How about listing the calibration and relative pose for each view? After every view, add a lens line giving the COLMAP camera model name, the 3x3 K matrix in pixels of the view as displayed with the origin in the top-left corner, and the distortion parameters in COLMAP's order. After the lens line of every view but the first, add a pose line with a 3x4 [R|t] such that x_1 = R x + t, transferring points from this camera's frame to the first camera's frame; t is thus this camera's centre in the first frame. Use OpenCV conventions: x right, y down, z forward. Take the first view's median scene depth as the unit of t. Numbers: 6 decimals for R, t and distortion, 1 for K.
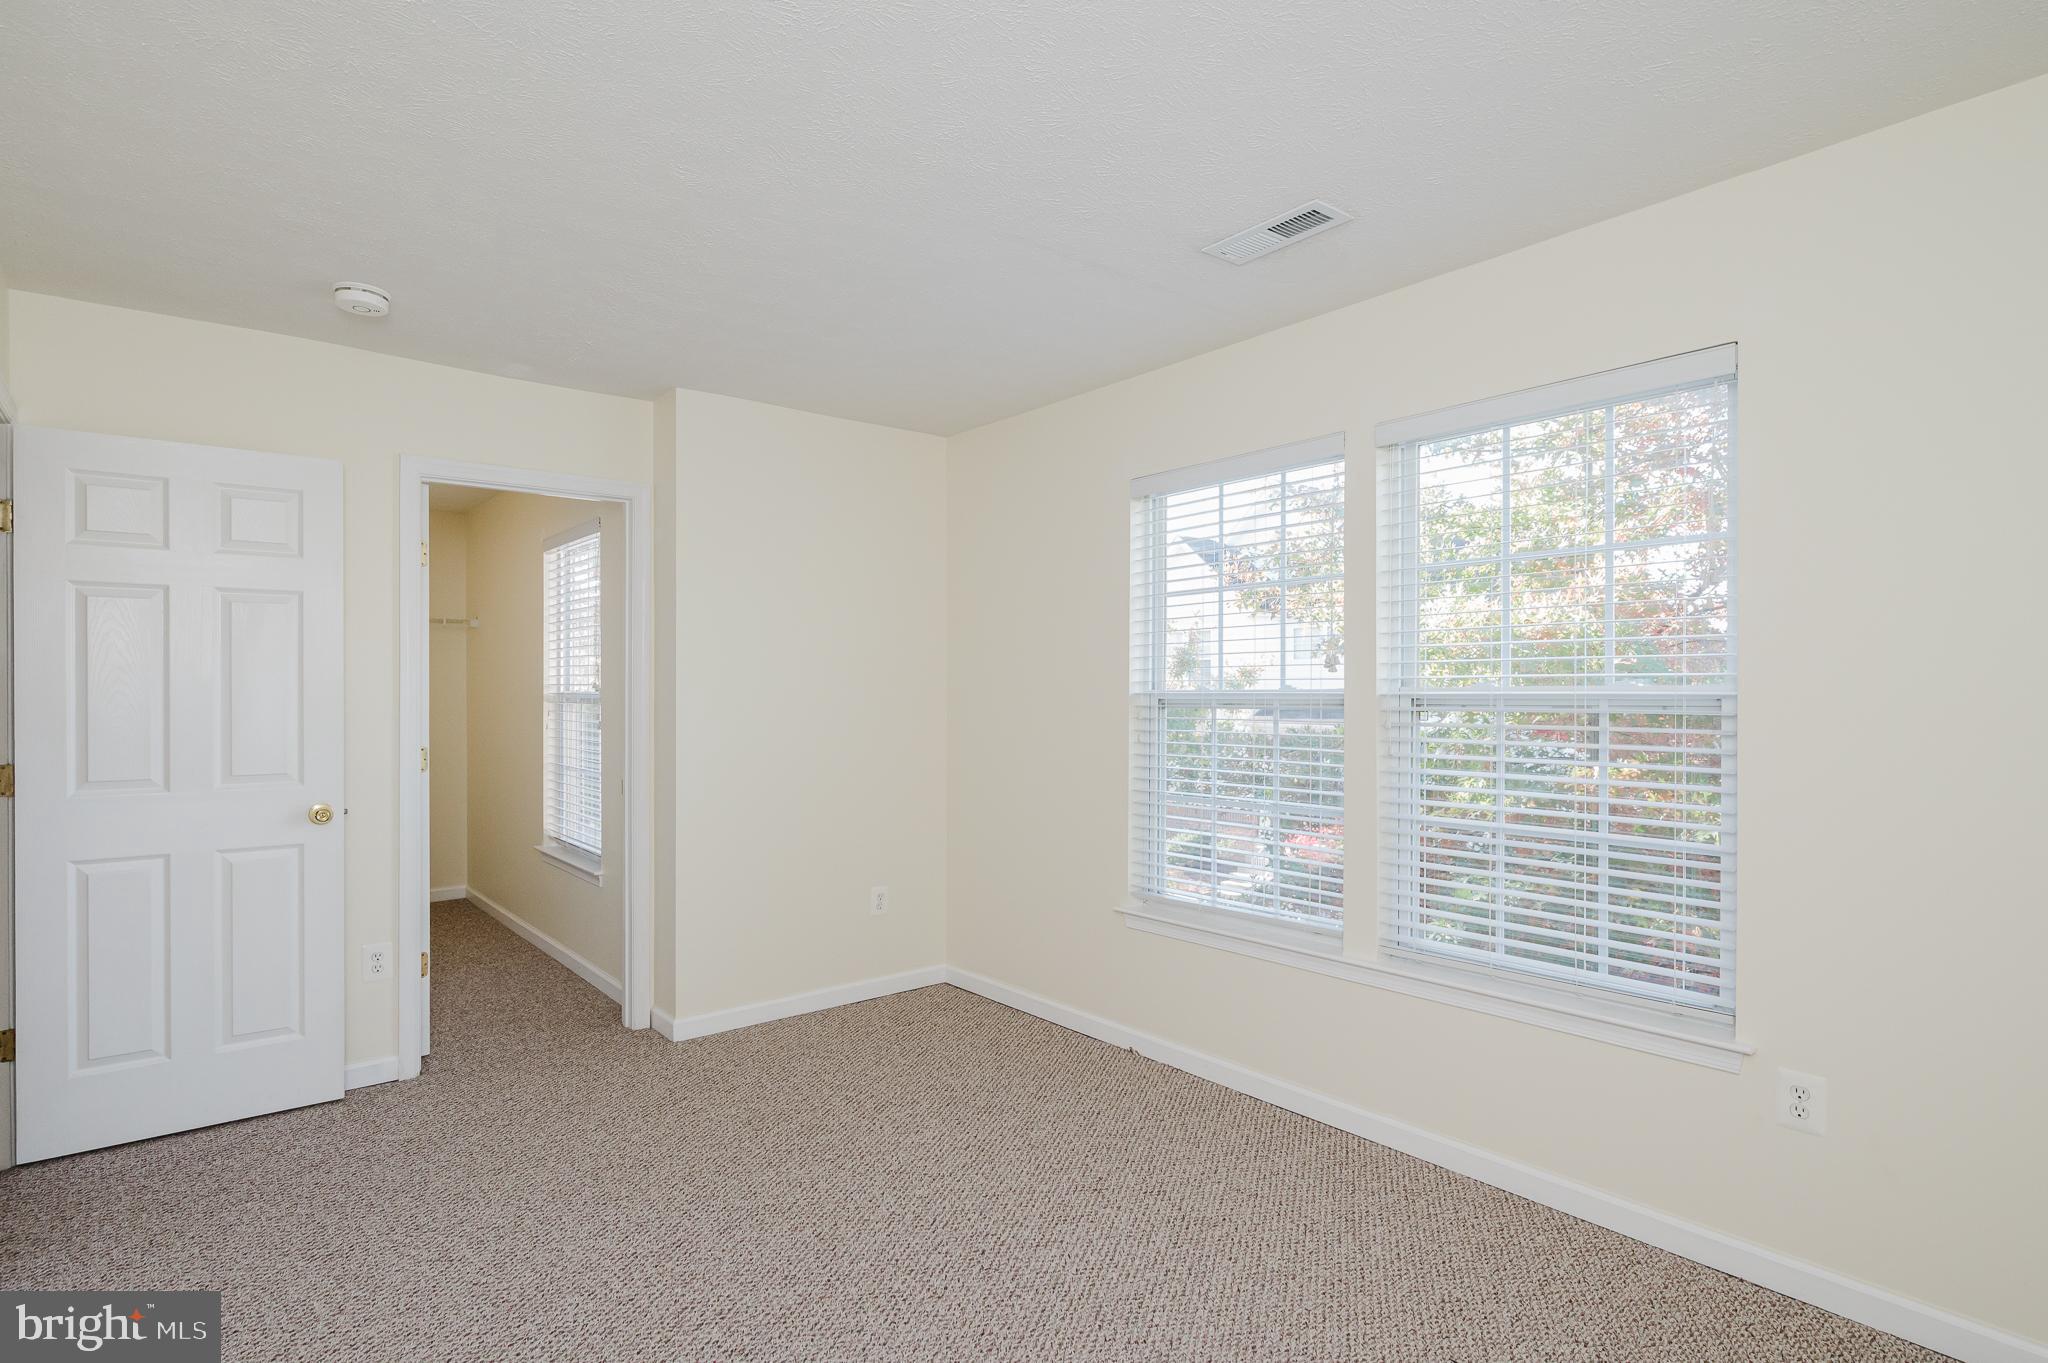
lens RADIAL K [[1010.5, 0, 1036.0], [0, 1010.5, 686.9], [0, 0, 1]] dist [-0.000574, -0.000832]
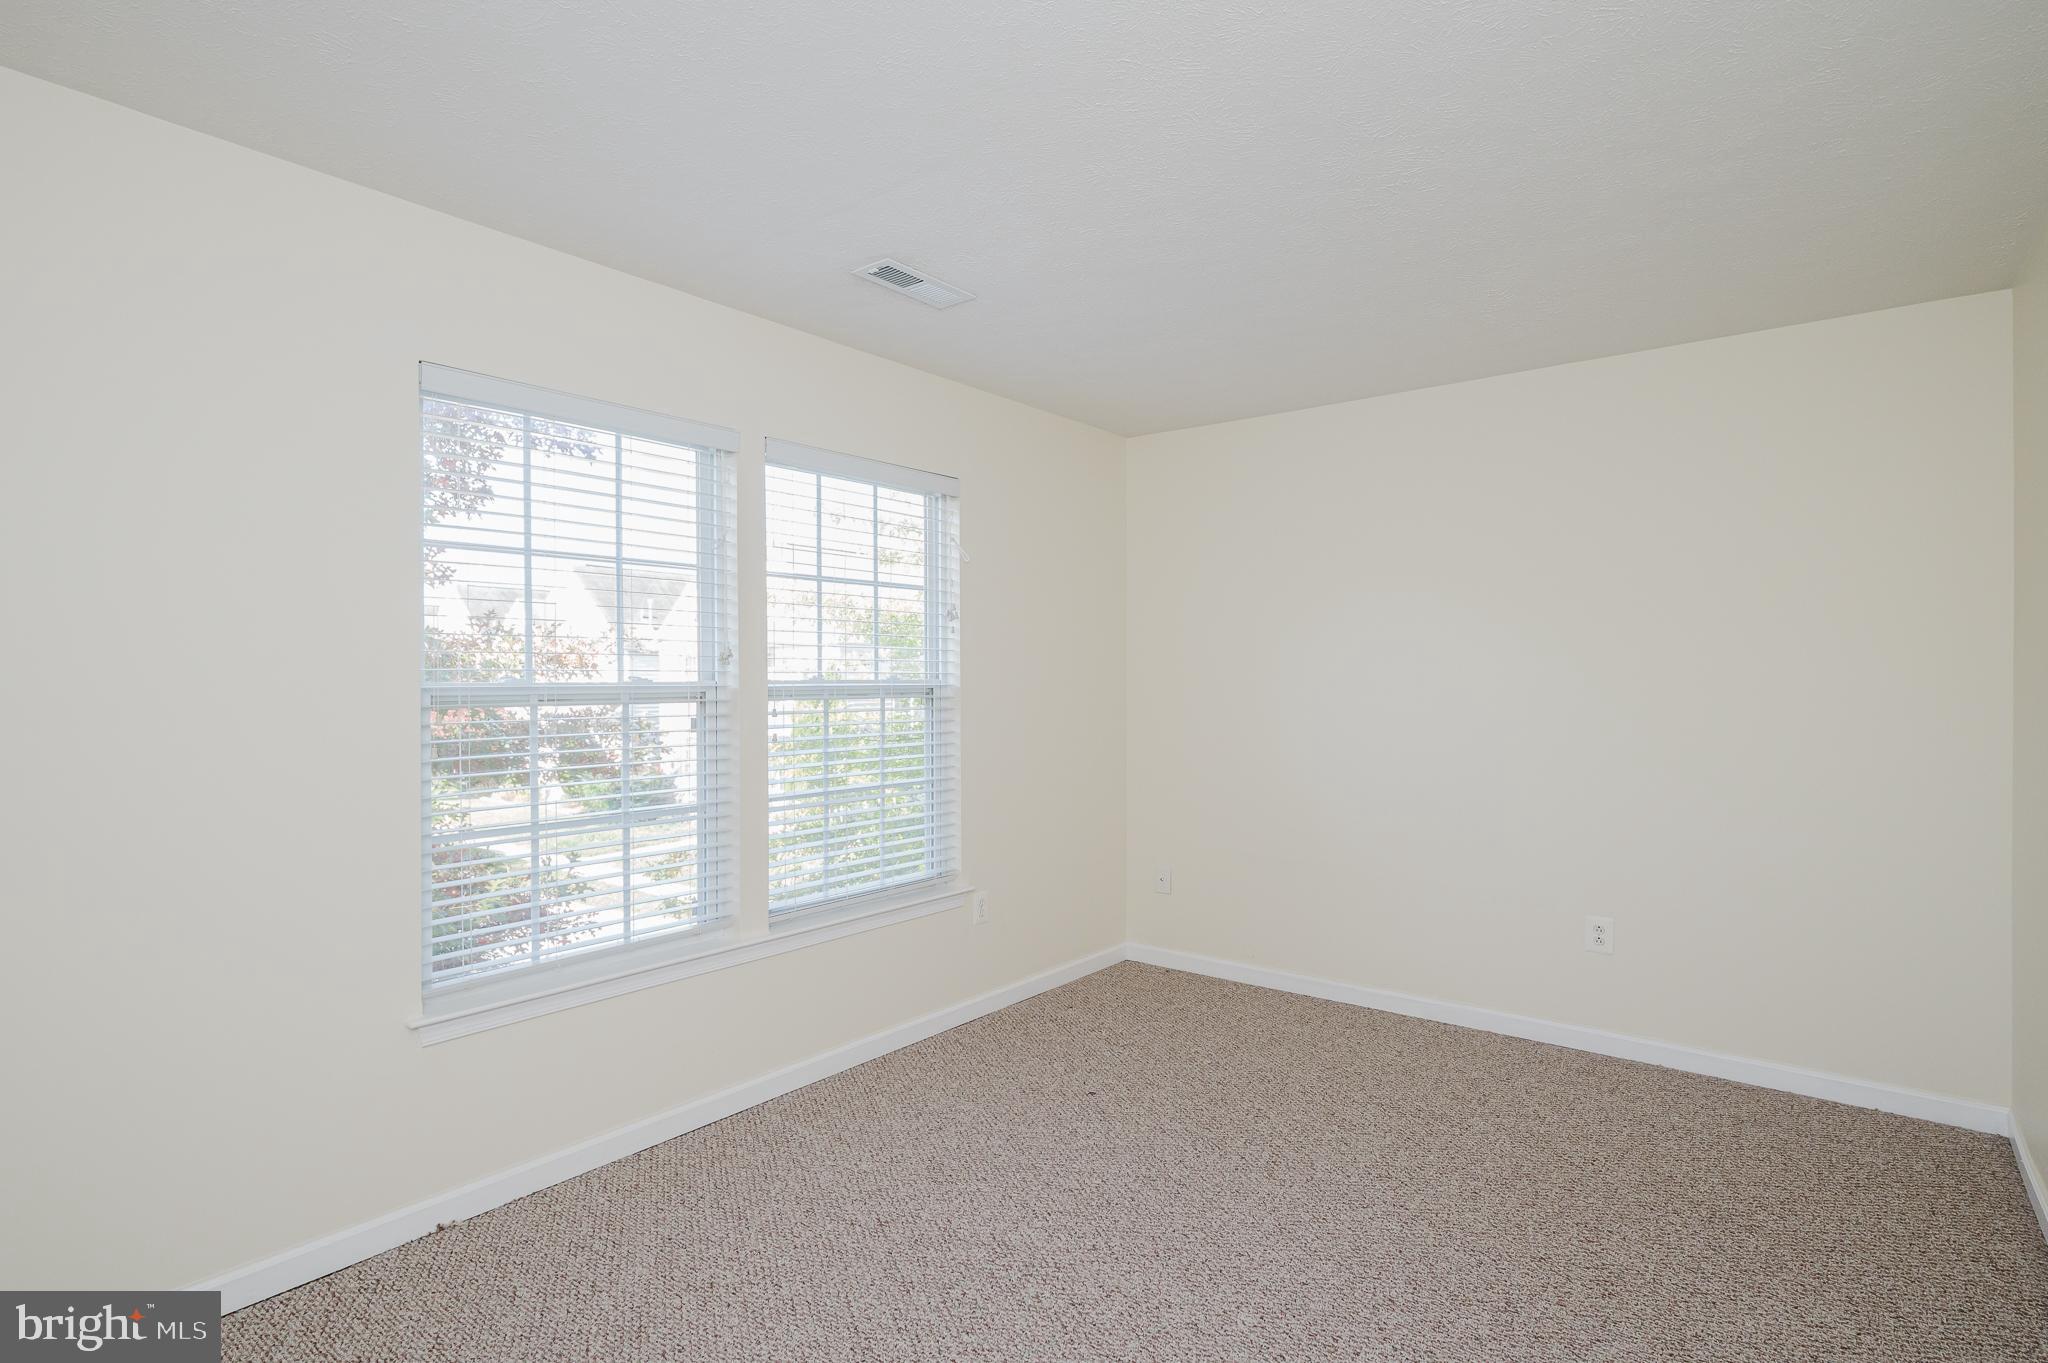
lens RADIAL K [[1010.5, 0, 1036.0], [0, 1010.5, 686.9], [0, 0, 1]] dist [-0.000574, -0.000832]
pose [[-0.196332, 0.002385, 0.980535, -0.729337], [0.002450, 0.999995, -0.001942, 0.009810], [-0.980534, 0.002021, -0.196337, 0.864044]]
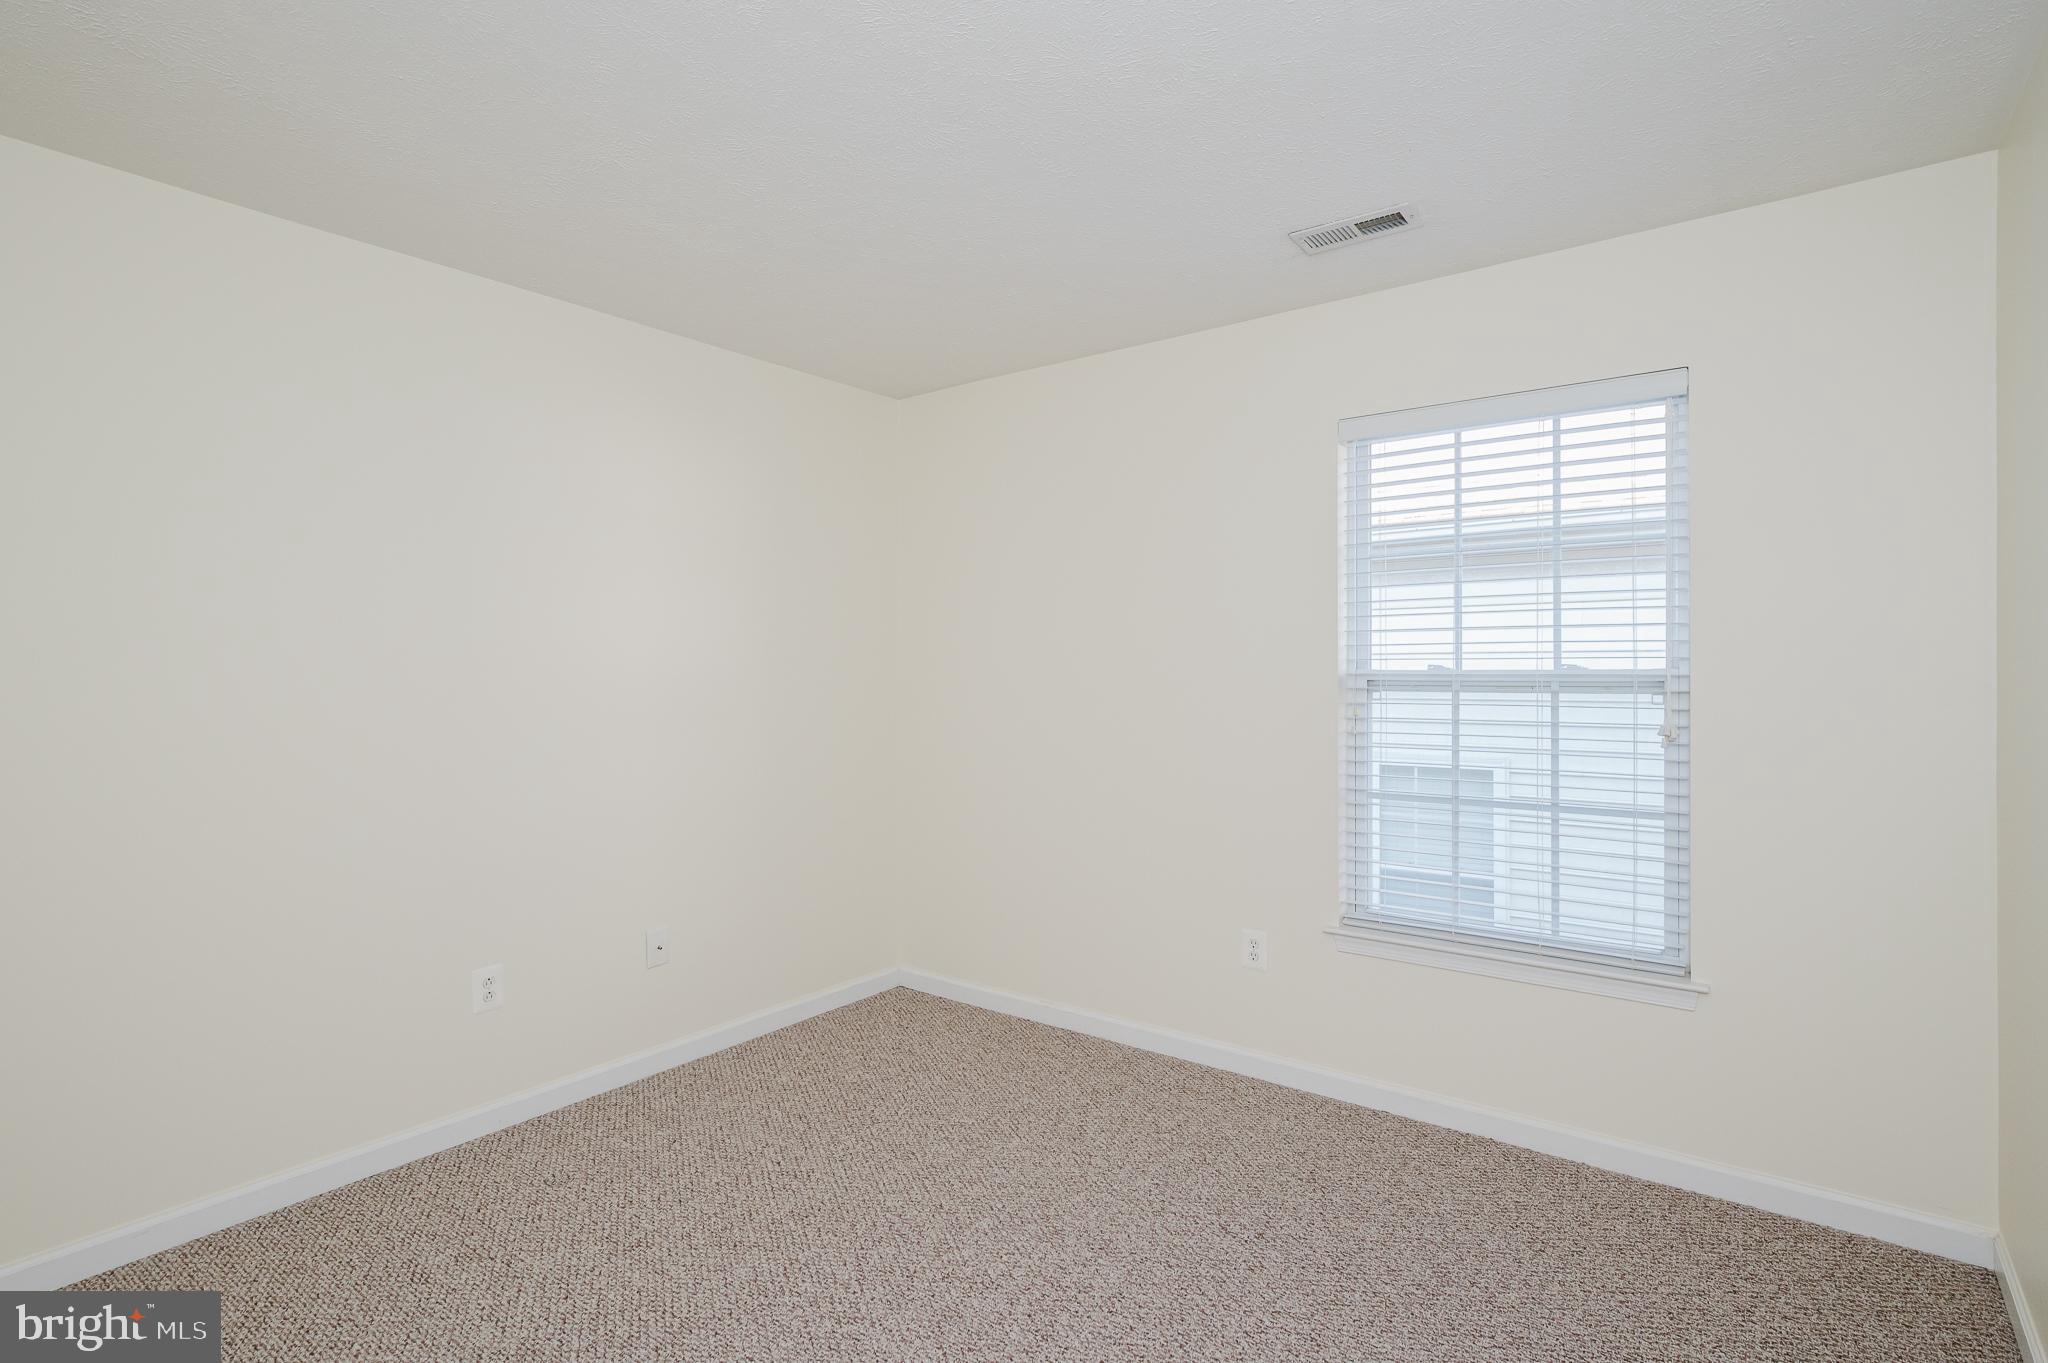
lens RADIAL K [[821.2, 0, 1024.8], [0, 821.2, 672.0], [0, 0, 1]] dist [-0.000157, -0.000080]
pose [[0.950867, 0.003336, 0.309583, -0.315392], [-0.004400, 0.999987, 0.002737, 0.003876], [-0.309569, -0.003964, 0.950869, 0.370027]]
